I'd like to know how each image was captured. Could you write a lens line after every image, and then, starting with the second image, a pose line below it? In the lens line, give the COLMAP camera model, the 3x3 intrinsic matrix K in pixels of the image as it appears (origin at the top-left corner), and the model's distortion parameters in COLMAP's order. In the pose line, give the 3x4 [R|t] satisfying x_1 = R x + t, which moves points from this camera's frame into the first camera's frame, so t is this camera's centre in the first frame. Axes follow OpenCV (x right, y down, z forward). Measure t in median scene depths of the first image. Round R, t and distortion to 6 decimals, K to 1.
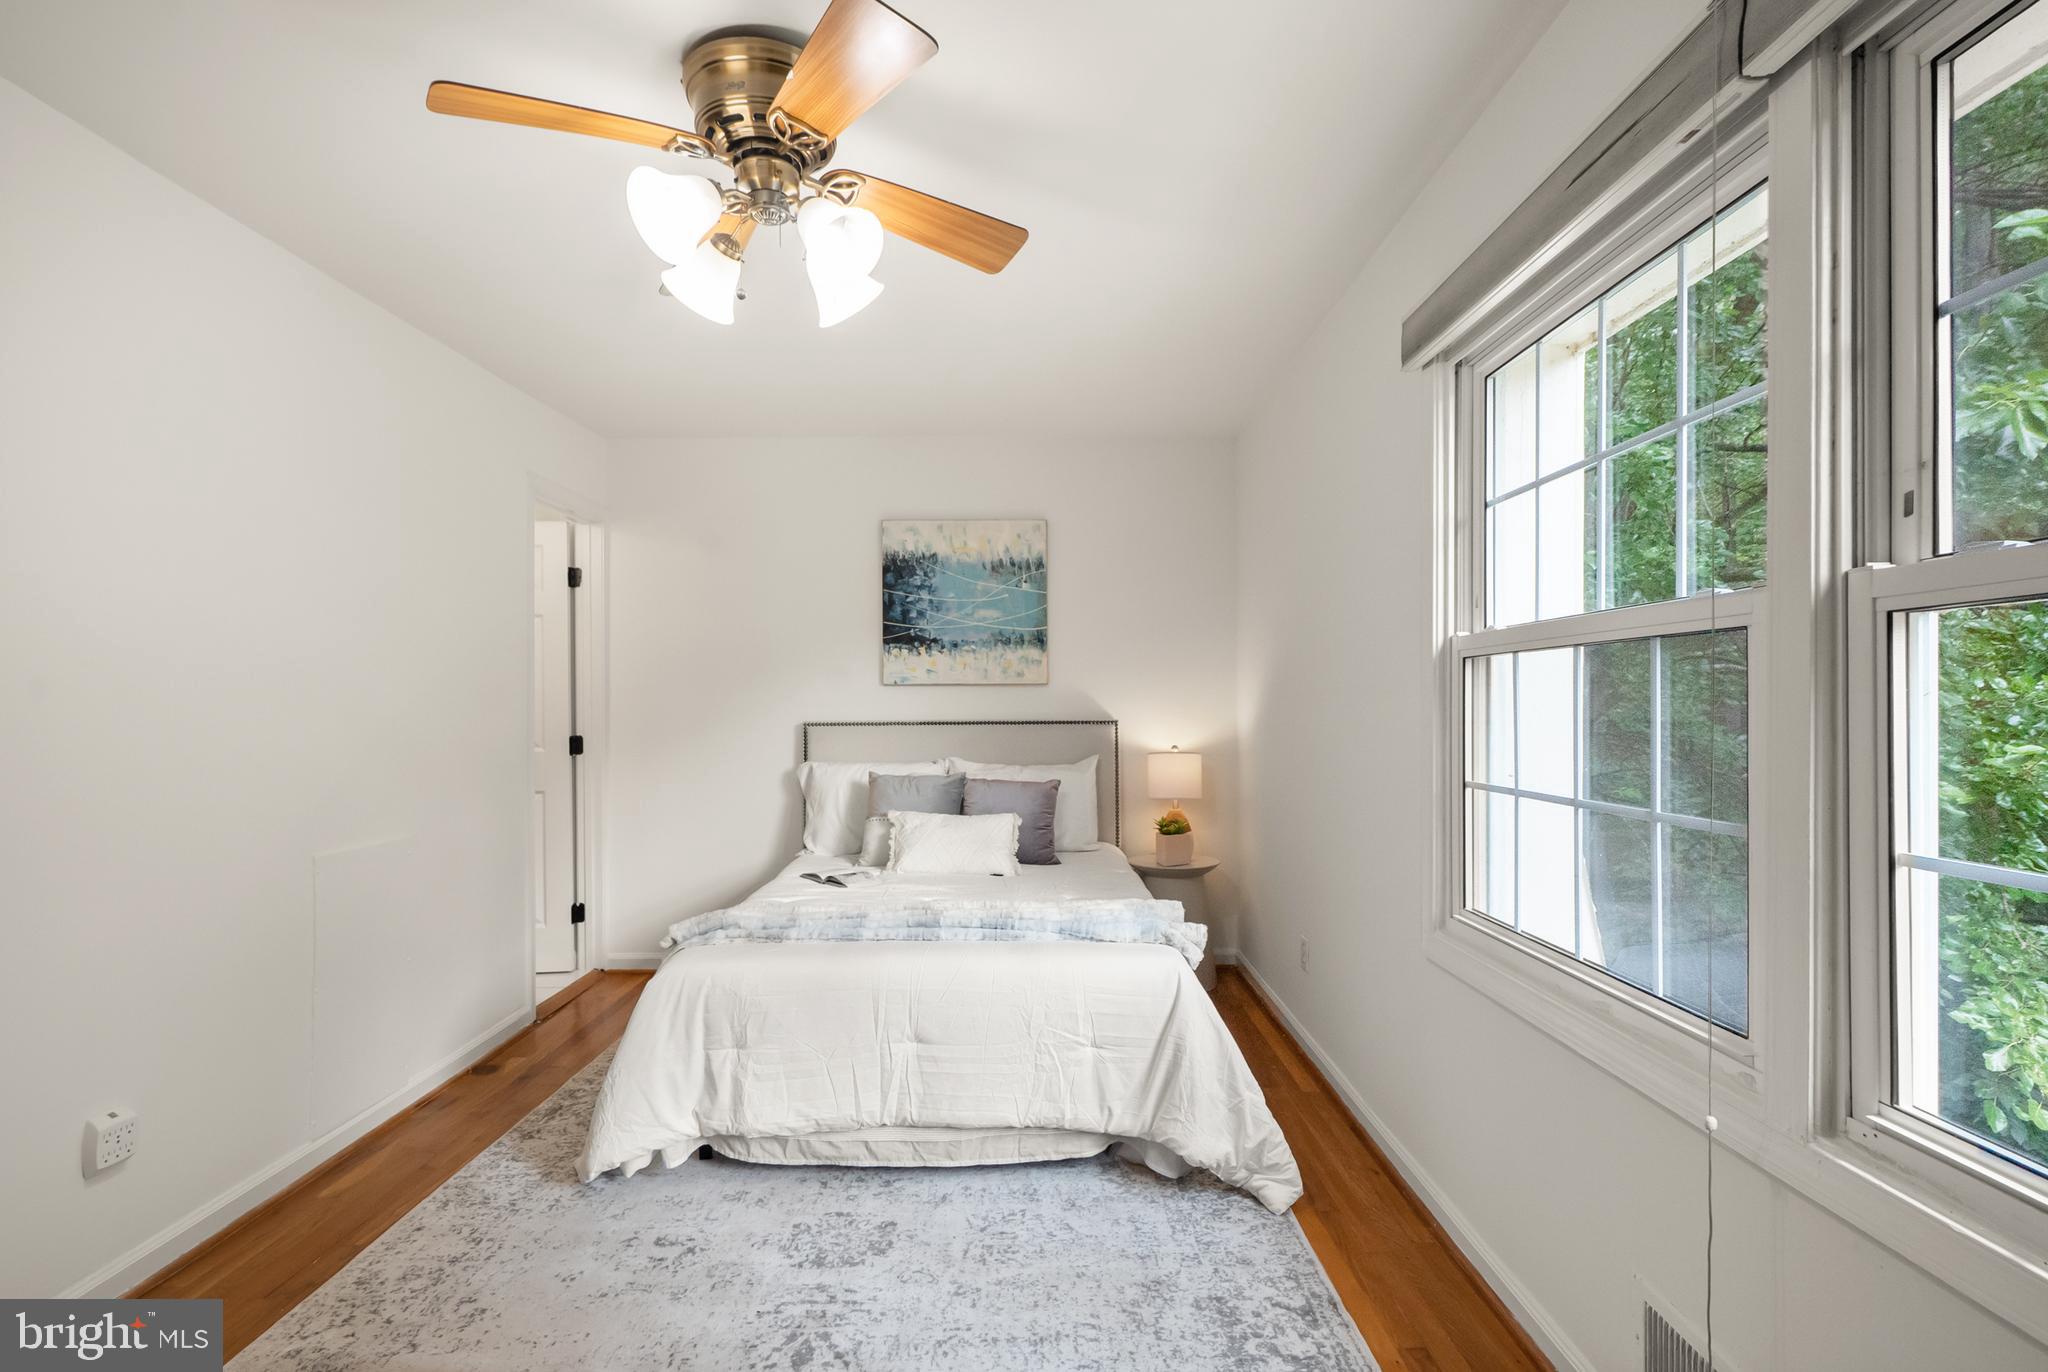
lens RADIAL K [[975.8, 0, 1024.0], [0, 975.8, 714.9], [0, 0, 1]] dist [-0.000426, -0.000152]
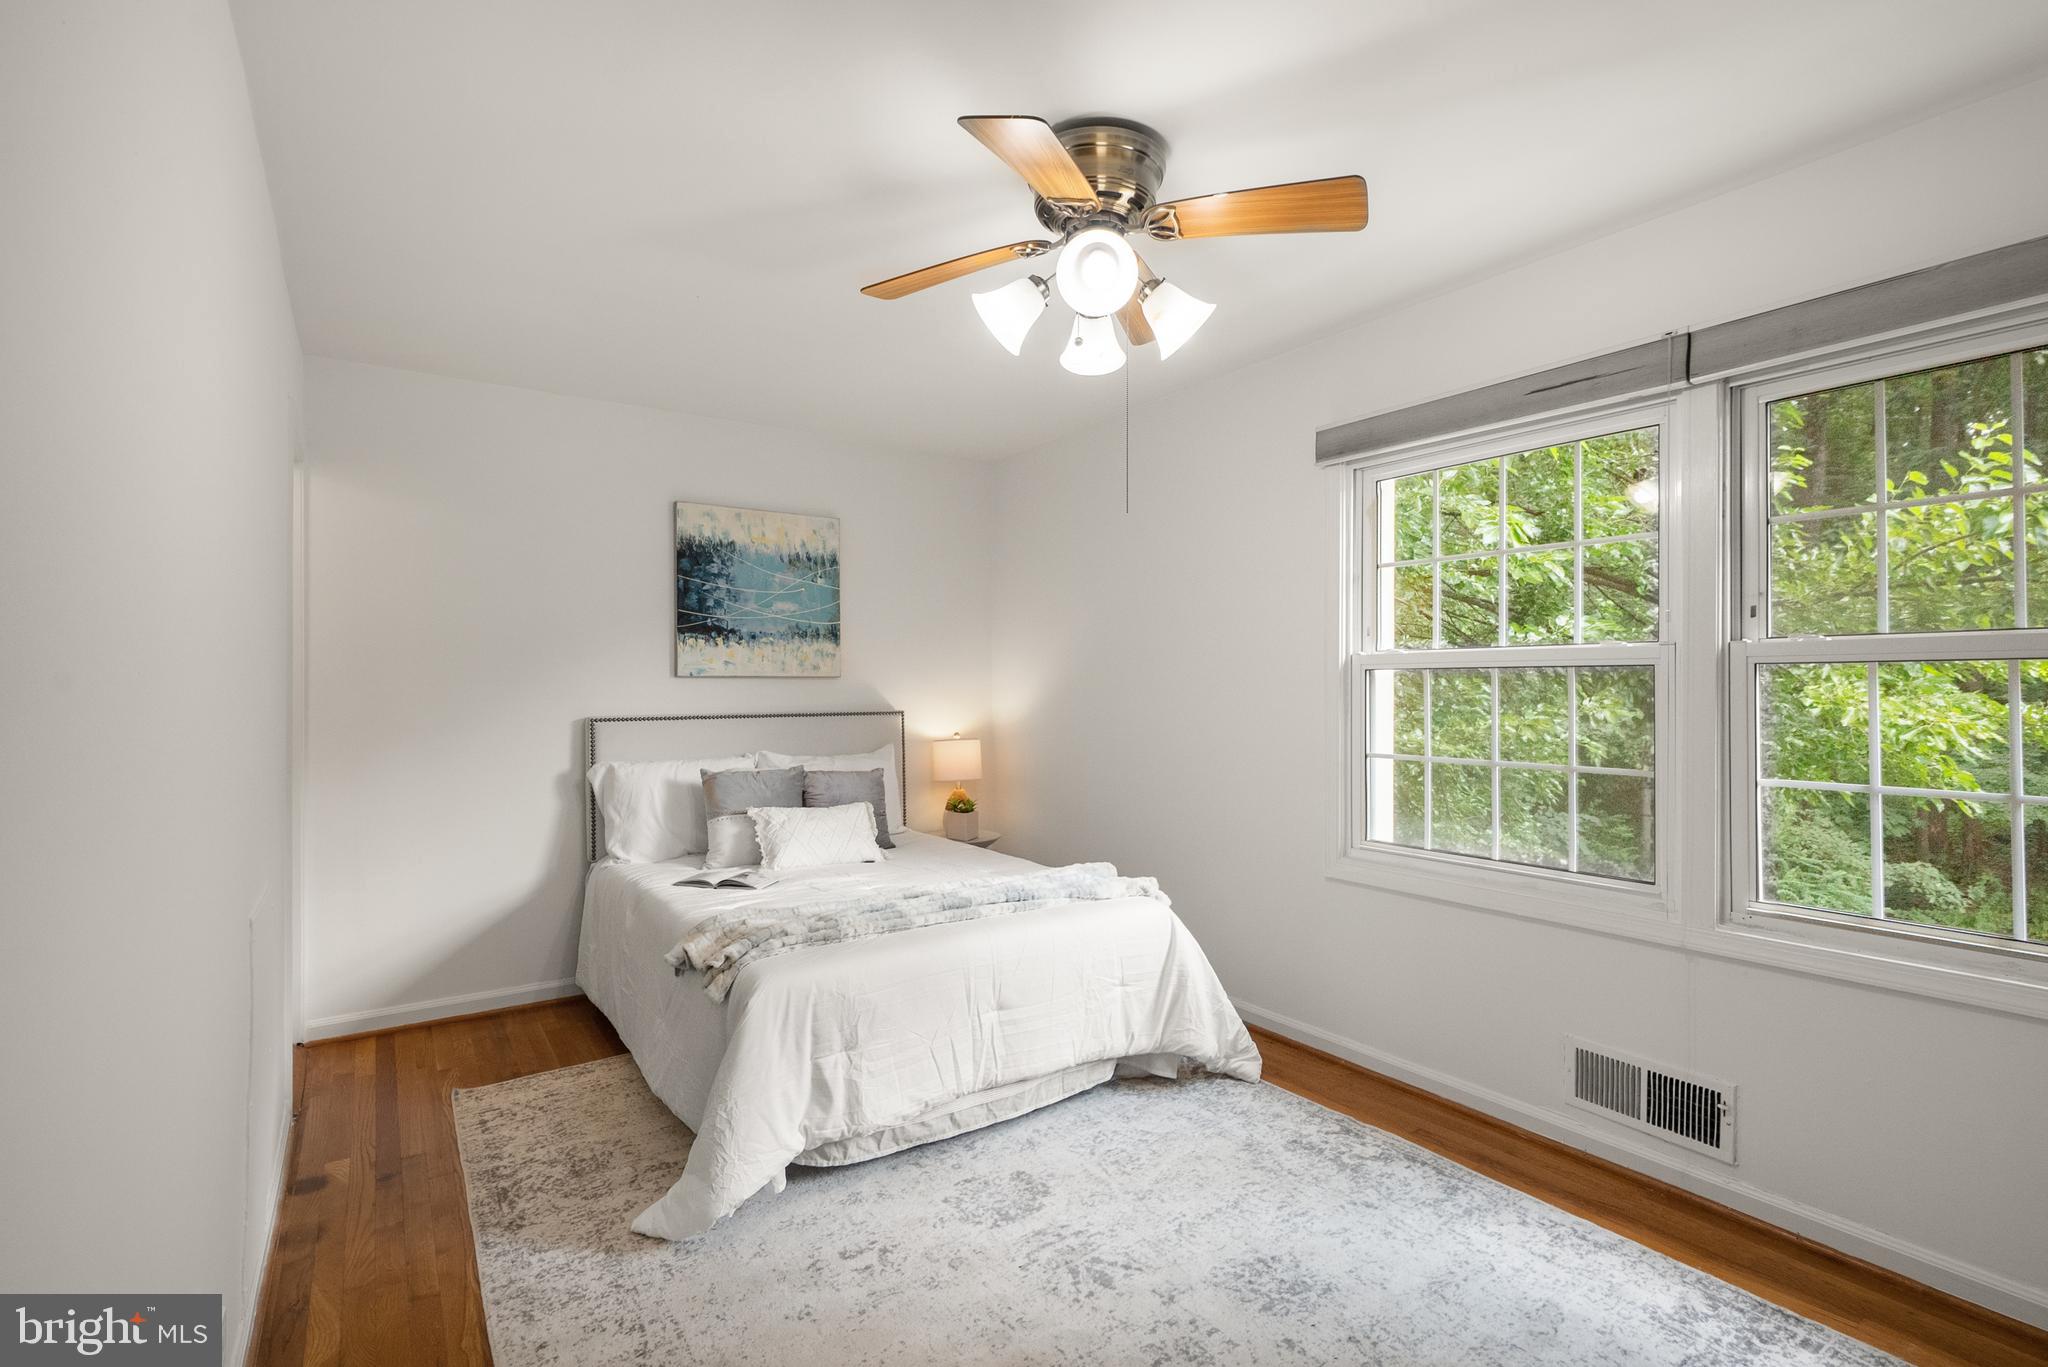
lens RADIAL K [[949.5, 0, 1034.9], [0, 949.5, 688.8], [0, 0, 1]] dist [-0.000712, -0.000100]
pose [[0.821247, 0.000594, 0.570573, -0.606118], [0.004313, 0.999964, -0.007249, -0.016904], [-0.570557, 0.008414, 0.821215, 0.082159]]
